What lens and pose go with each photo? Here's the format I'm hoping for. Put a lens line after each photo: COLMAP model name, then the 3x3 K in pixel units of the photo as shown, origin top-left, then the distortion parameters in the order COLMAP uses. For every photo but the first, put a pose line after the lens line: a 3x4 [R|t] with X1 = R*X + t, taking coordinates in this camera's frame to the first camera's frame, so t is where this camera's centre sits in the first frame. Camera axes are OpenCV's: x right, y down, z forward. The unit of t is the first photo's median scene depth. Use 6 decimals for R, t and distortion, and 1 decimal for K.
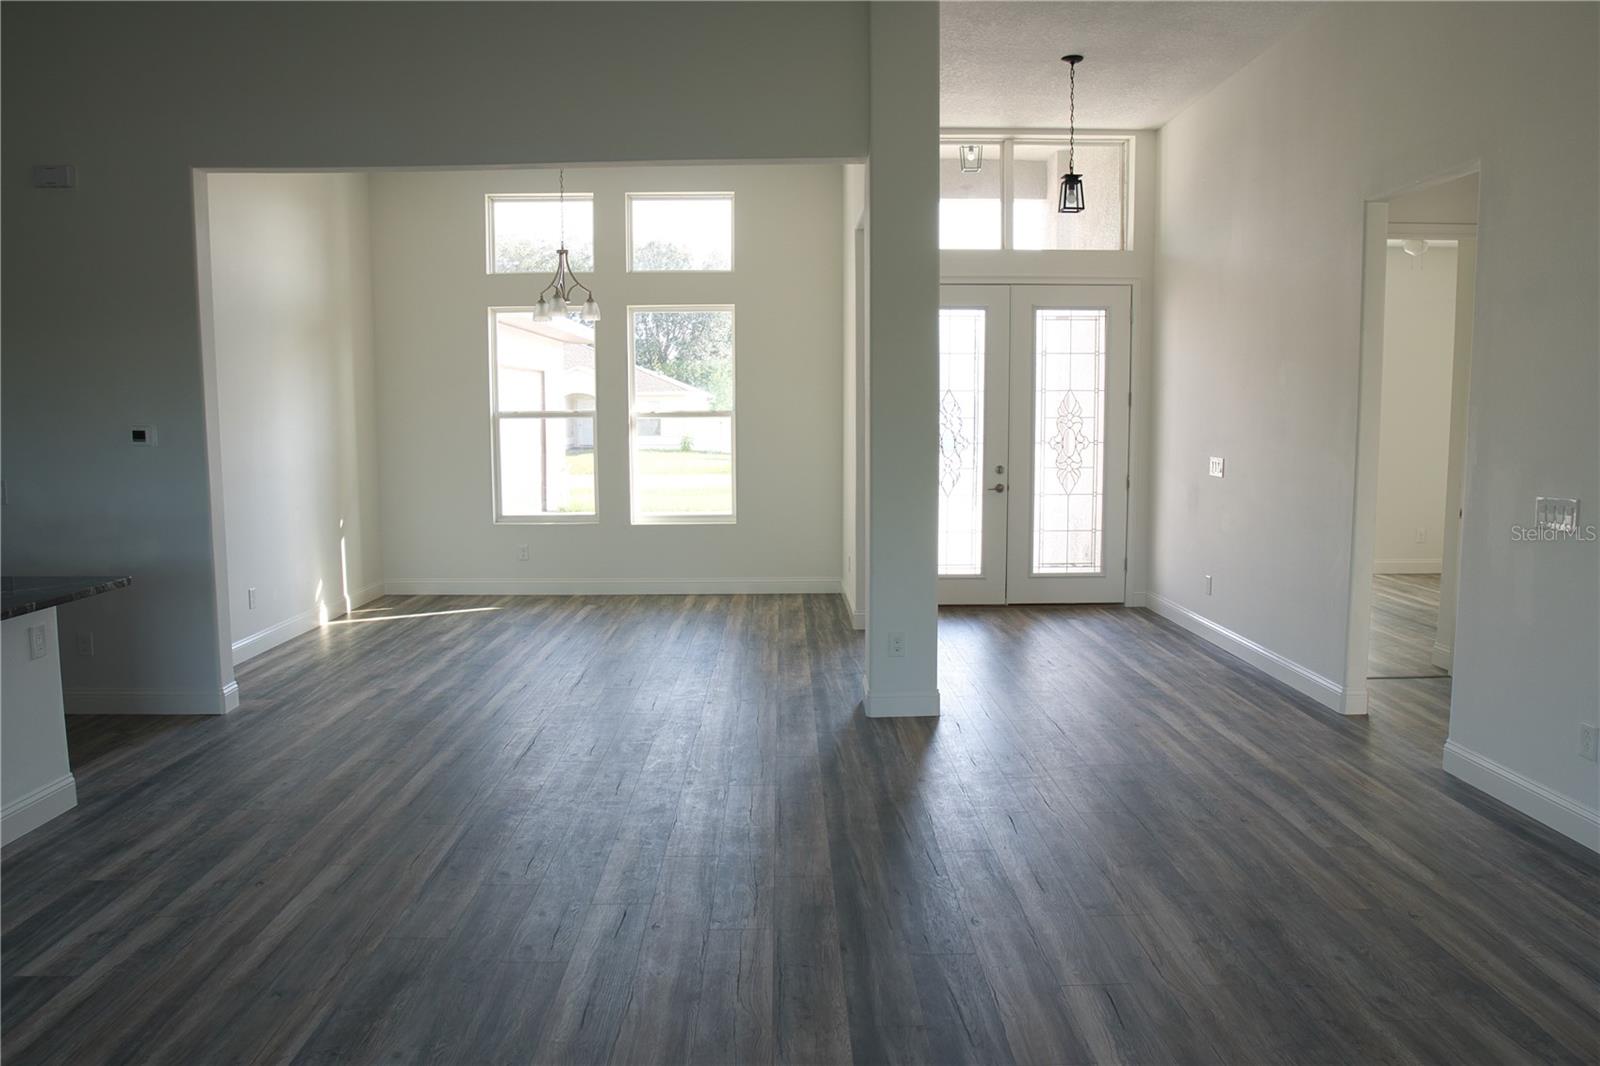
lens RADIAL K [[1128.0, 0, 800.0], [0, 1128.0, 533.0], [0, 0, 1]] dist [-0.108914, 0.073348]
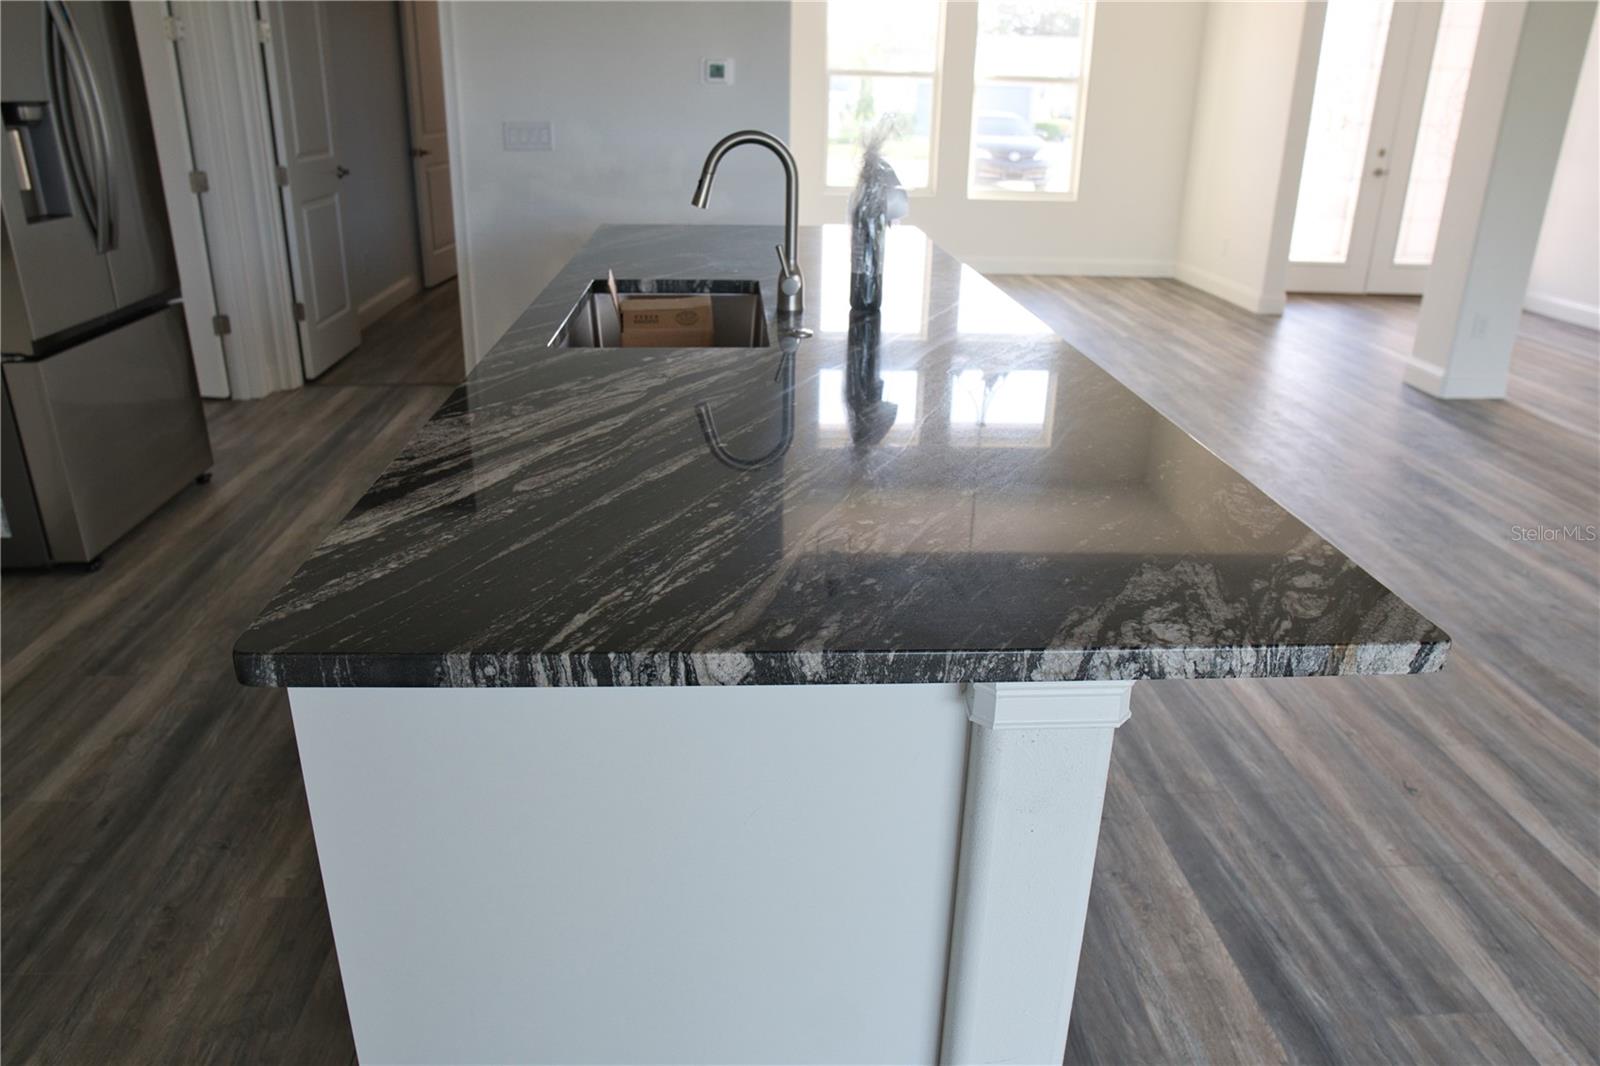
lens RADIAL K [[1128.0, 0, 800.0], [0, 1128.0, 533.0], [0, 0, 1]] dist [-0.108914, 0.073348]
pose [[0.998337, 0.002743, 0.057588, -0.585693], [-0.017924, 0.964138, 0.264794, 0.030541], [-0.054796, -0.265386, 0.962584, 0.047914]]
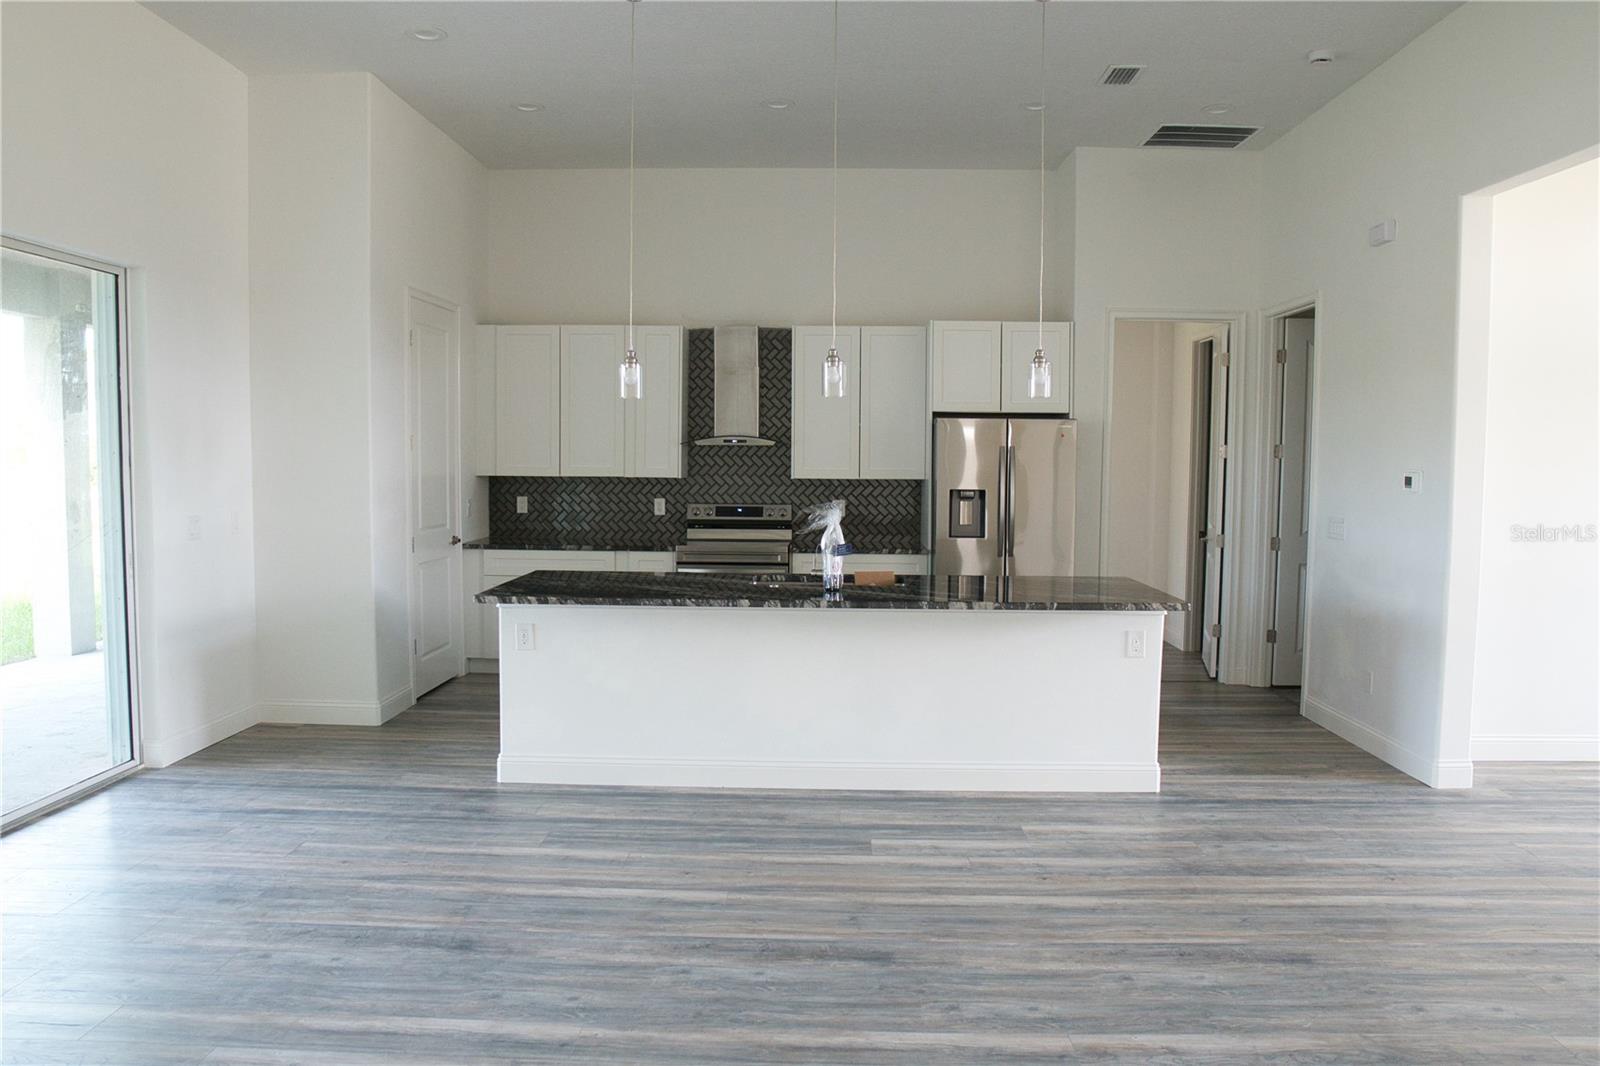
lens RADIAL K [[1128.0, 0, 800.0], [0, 1128.0, 533.0], [0, 0, 1]] dist [-0.108914, 0.073348]
pose [[-0.043765, 0.074186, -0.996284, 0.402834], [-0.117834, 0.989895, 0.078886, -0.056529], [0.992068, 0.120849, -0.034581, 0.495064]]
